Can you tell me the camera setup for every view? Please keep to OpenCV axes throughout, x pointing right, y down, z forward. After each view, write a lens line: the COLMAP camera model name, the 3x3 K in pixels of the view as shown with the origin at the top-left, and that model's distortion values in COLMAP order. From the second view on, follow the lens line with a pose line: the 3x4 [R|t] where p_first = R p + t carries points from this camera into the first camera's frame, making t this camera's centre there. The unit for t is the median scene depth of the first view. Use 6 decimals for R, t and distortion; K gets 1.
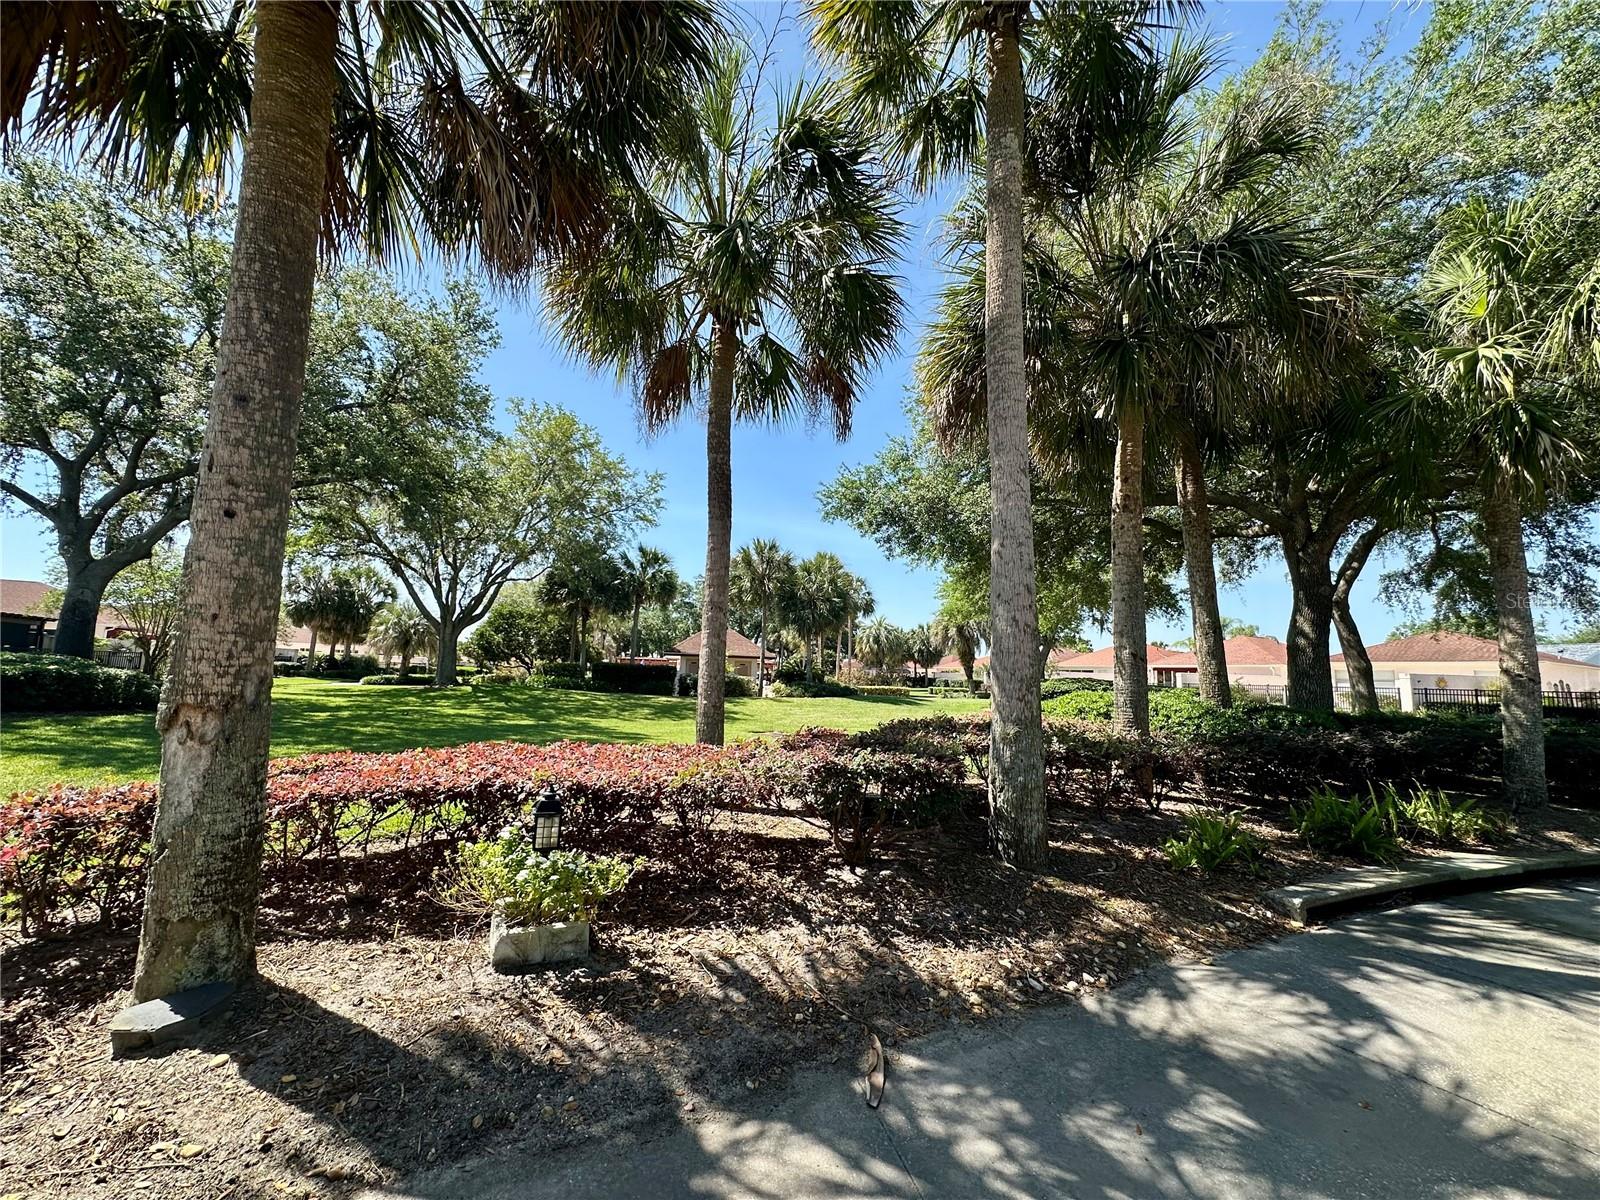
lens RADIAL K [[646.8, 0, 805.4], [0, 646.8, 603.2], [0, 0, 1]] dist [-0.011014, 0.007461]
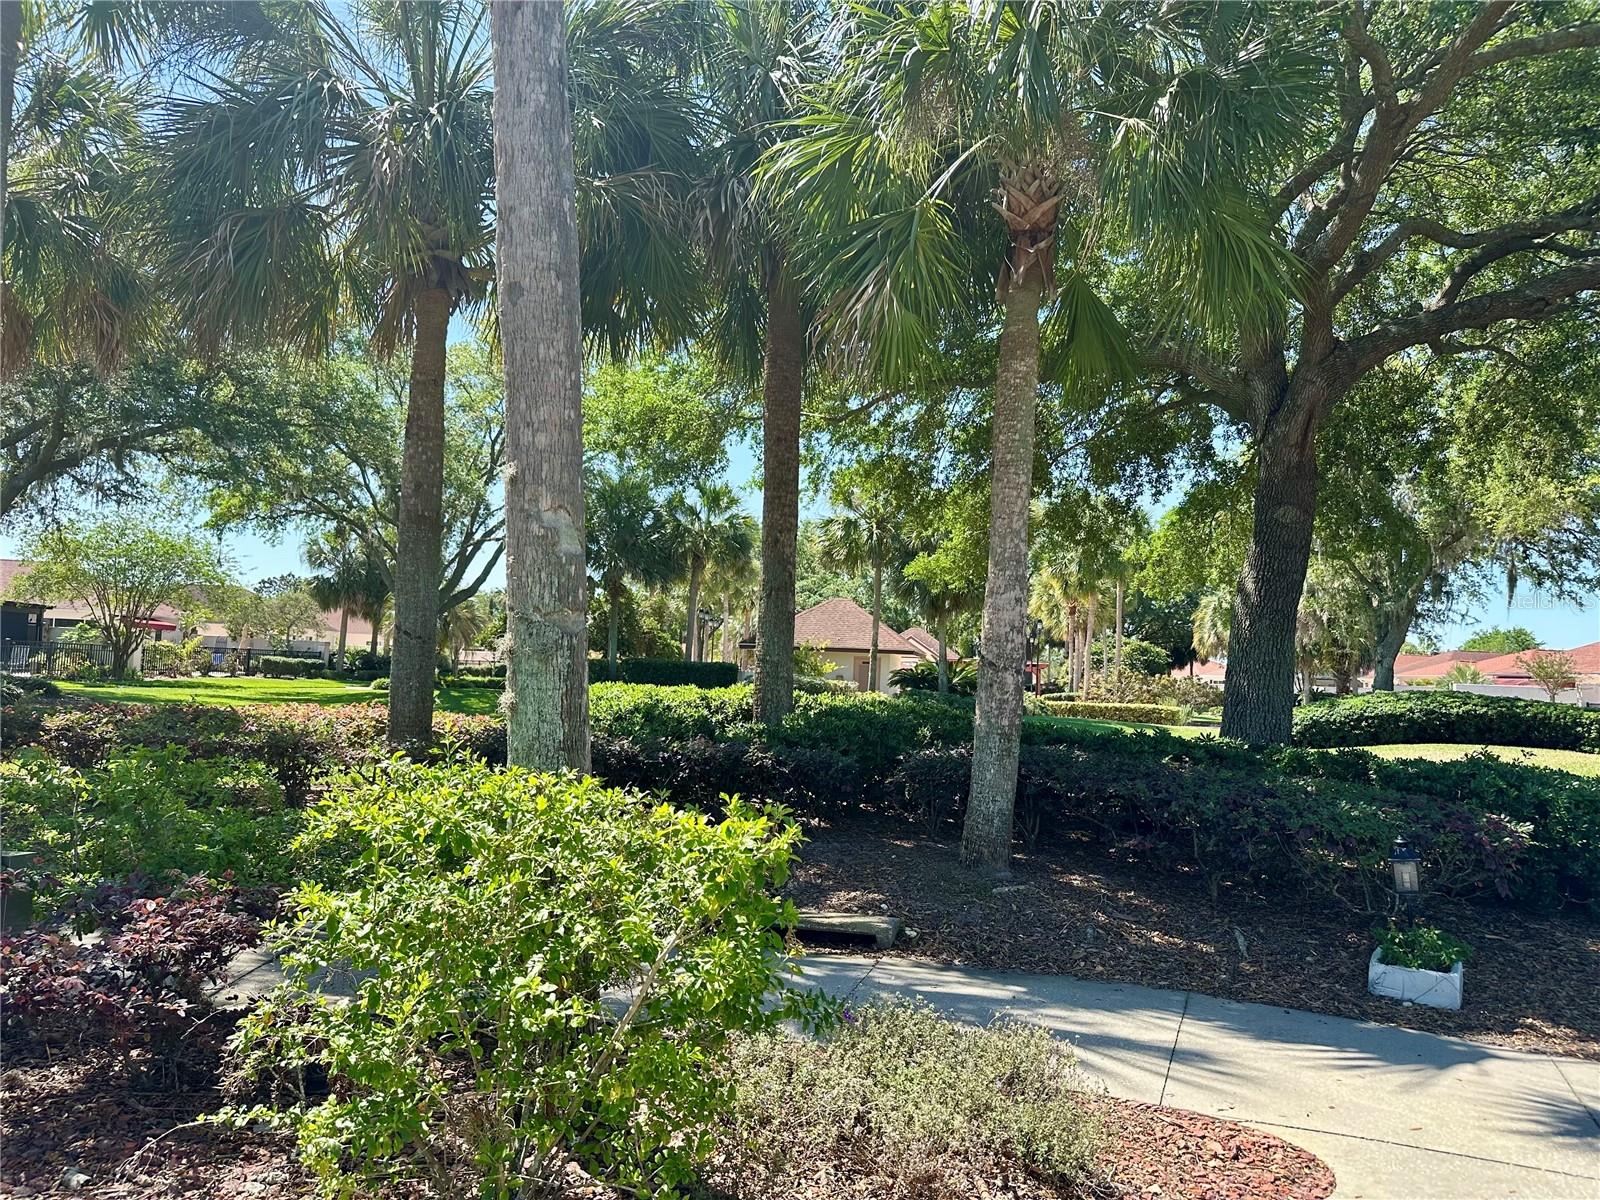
lens RADIAL K [[1137.4, 0, 799.9], [0, 1137.4, 623.1], [0, 0, 1]] dist [0.047373, -0.068944]
pose [[0.923393, -0.010094, -0.383723, 0.274458], [0.030662, 0.998399, 0.047522, 0.004219], [0.382629, -0.055647, 0.922225, -0.013980]]
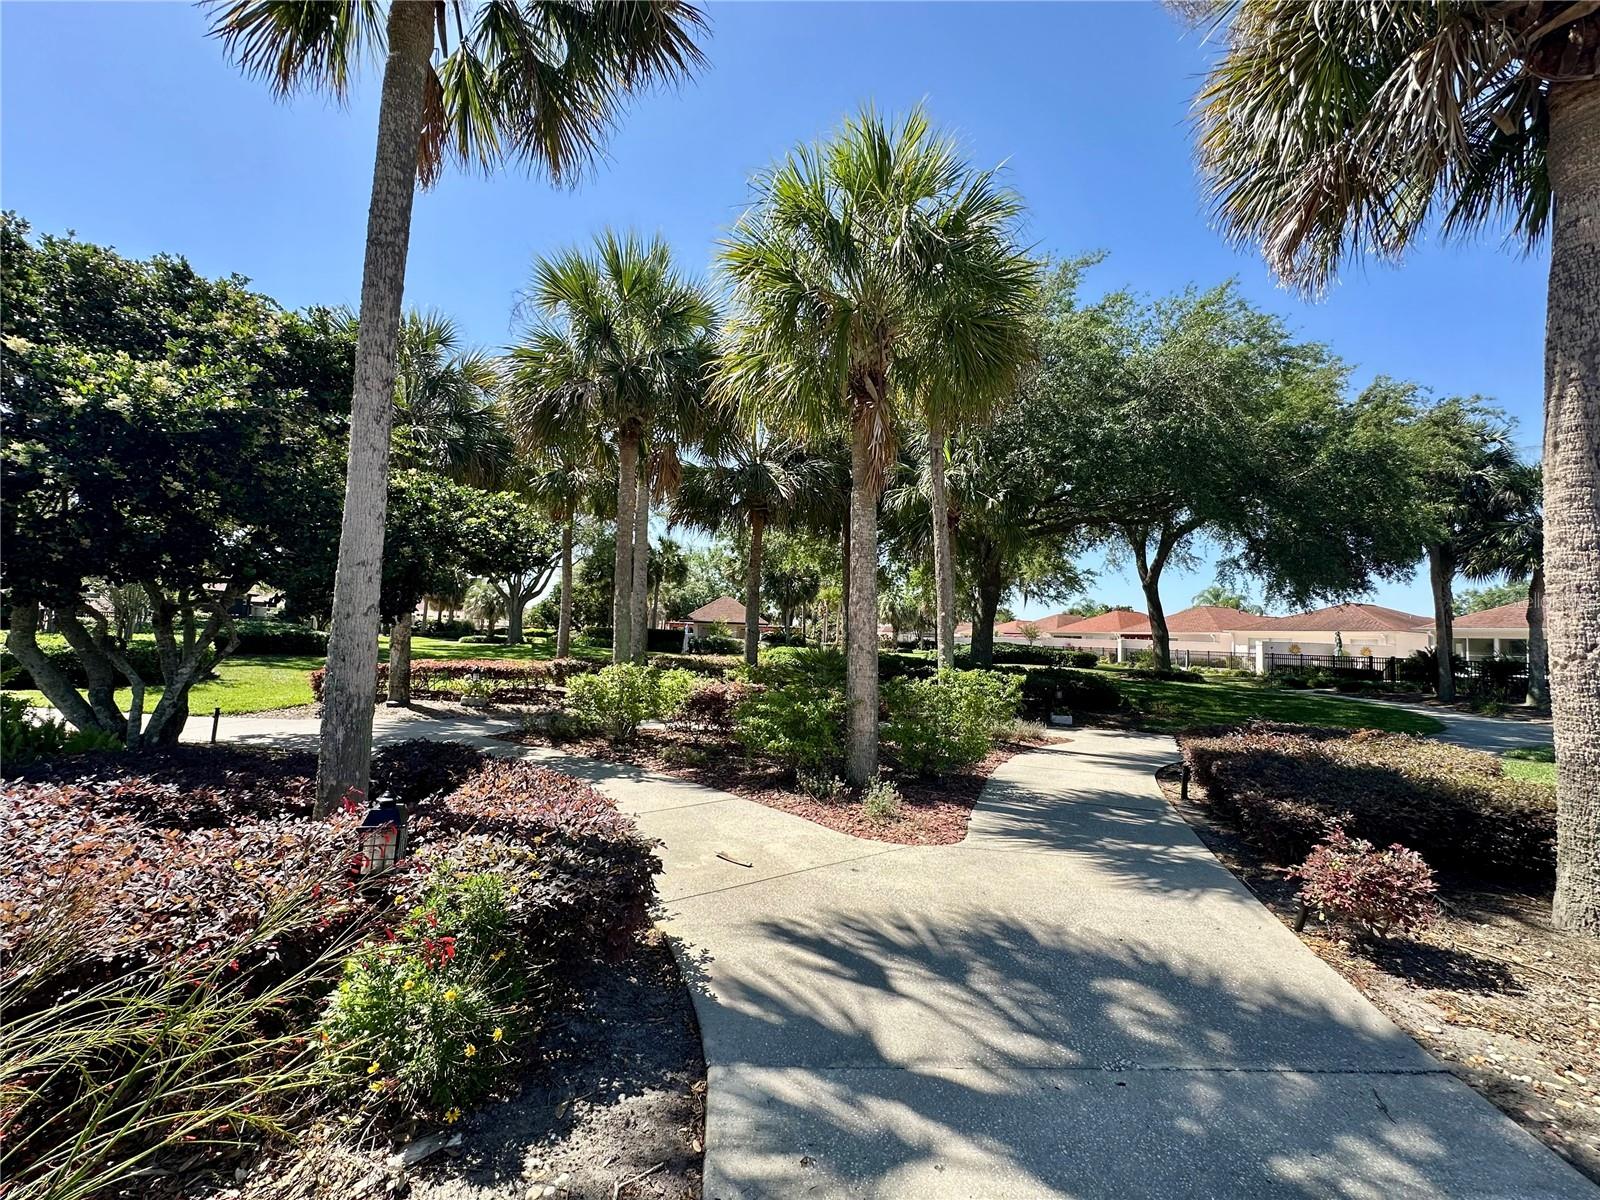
lens RADIAL K [[650.0, 0, 800.4], [0, 650.0, 601.1], [0, 0, 1]] dist [0.002236, -0.000037]
pose [[0.991498, 0.001332, -0.130115, 0.187043], [0.005699, 0.998544, 0.053650, -0.027684], [0.129997, -0.053935, 0.990046, -0.238254]]
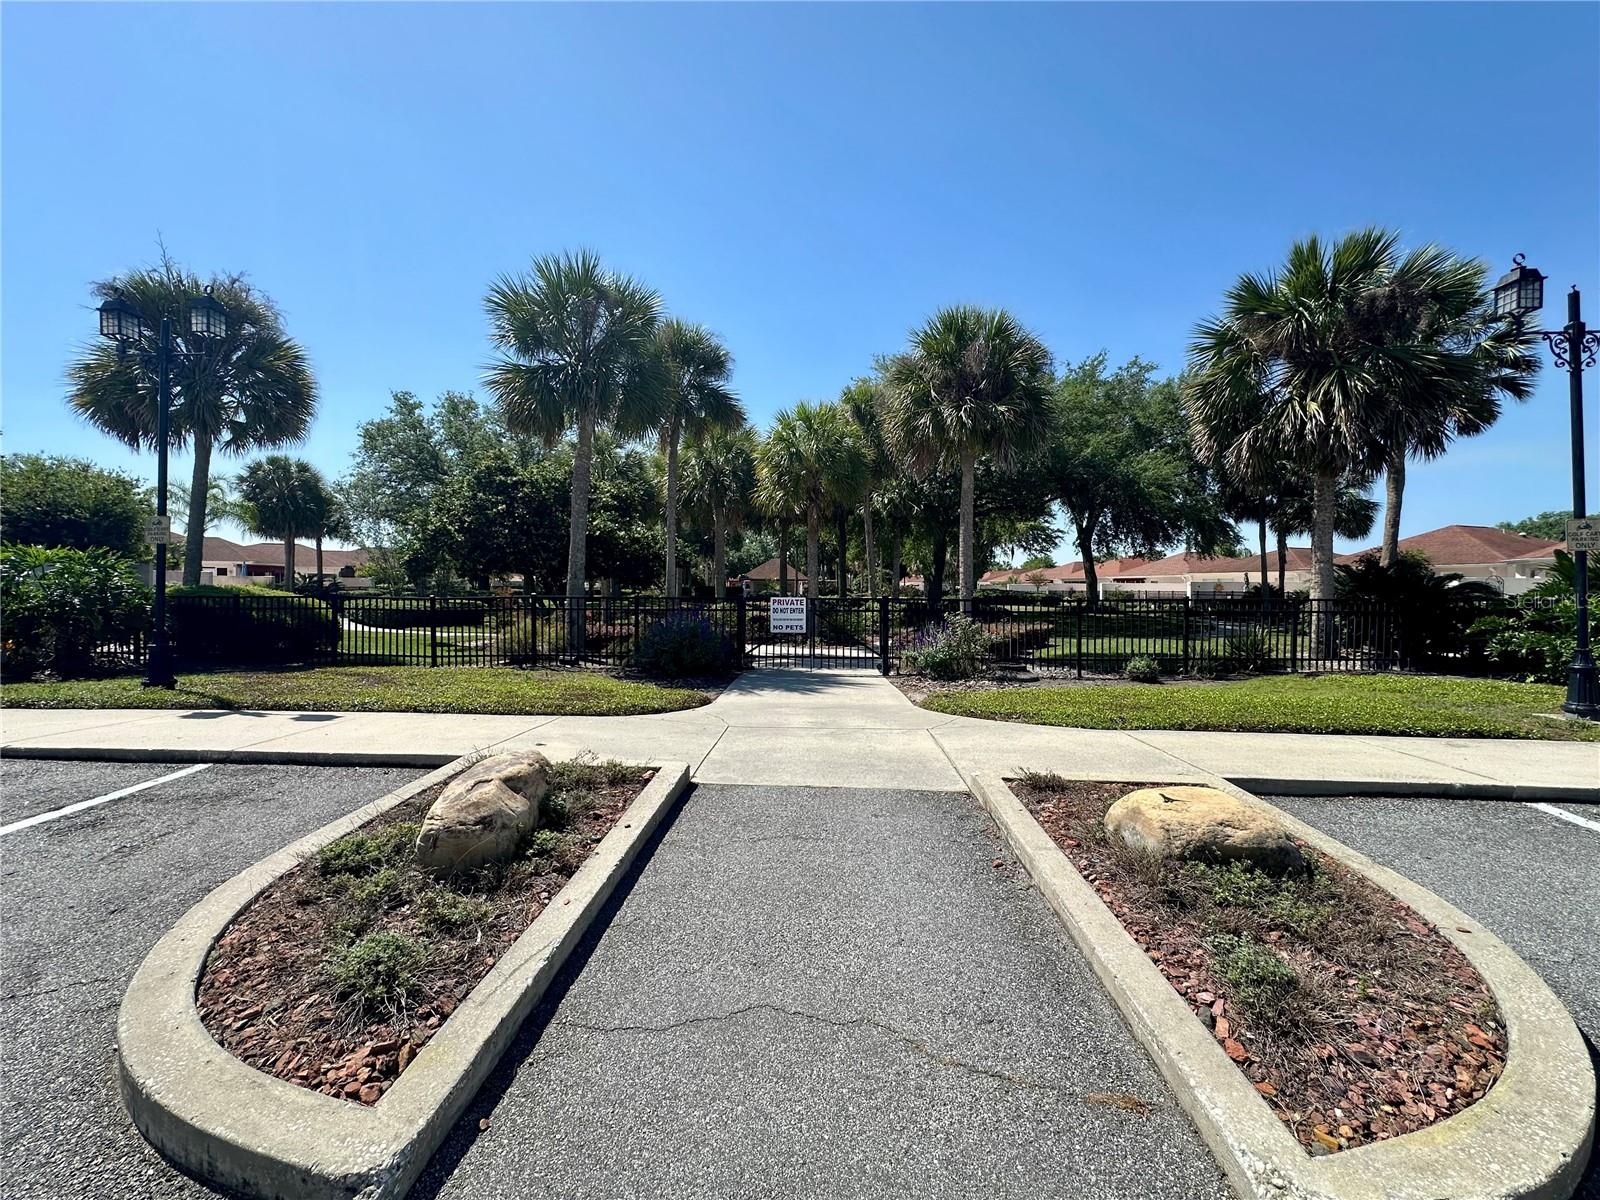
lens RADIAL K [[646.8, 0, 805.4], [0, 646.8, 603.2], [0, 0, 1]] dist [-0.011014, 0.007461]
pose [[0.978391, -0.017873, -0.205988, 0.276814], [0.044720, 0.990967, 0.126426, -0.059593], [0.201868, -0.132906, 0.970353, -0.537297]]
